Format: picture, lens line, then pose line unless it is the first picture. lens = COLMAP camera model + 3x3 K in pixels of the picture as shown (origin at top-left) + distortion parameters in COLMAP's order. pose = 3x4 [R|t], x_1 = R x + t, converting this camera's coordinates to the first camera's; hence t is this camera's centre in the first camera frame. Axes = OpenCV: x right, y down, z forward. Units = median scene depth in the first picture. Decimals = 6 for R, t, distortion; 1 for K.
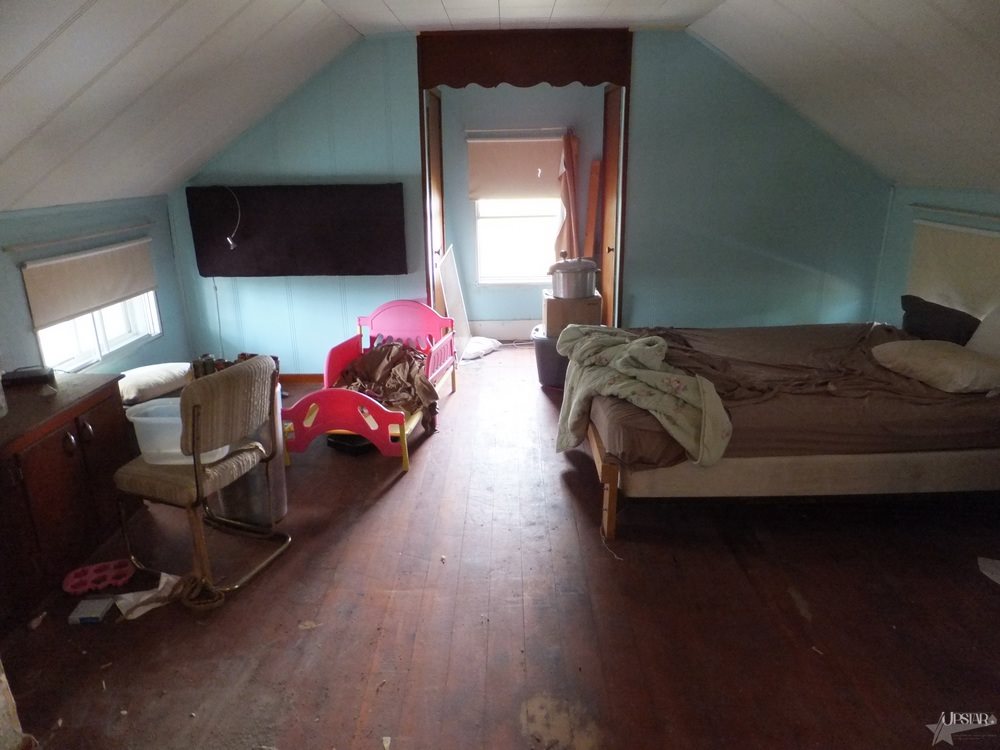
lens RADIAL K [[686.3, 0, 500.0], [0, 686.3, 375.0], [0, 0, 1]] dist [-0.012576, -0.000446]
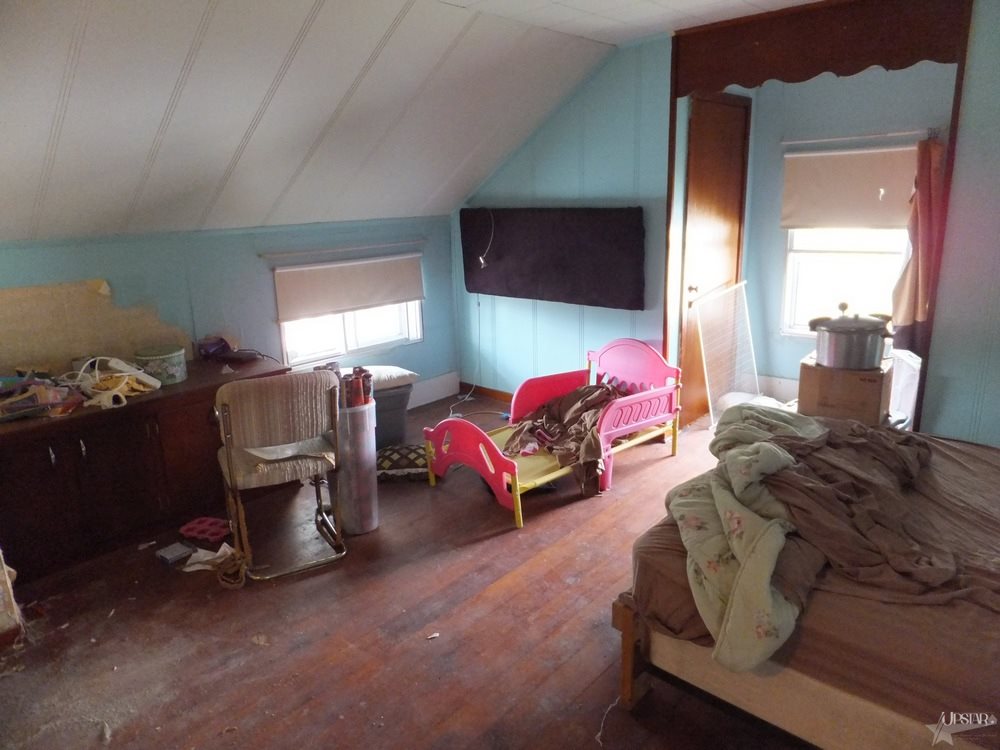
lens RADIAL K [[686.3, 0, 500.0], [0, 686.3, 375.0], [0, 0, 1]] dist [-0.012576, -0.000446]
pose [[0.734474, 0.169194, -0.657207, 0.342759], [-0.187141, 0.981369, 0.043505, -0.076514], [0.652324, 0.091037, 0.752453, 0.253854]]
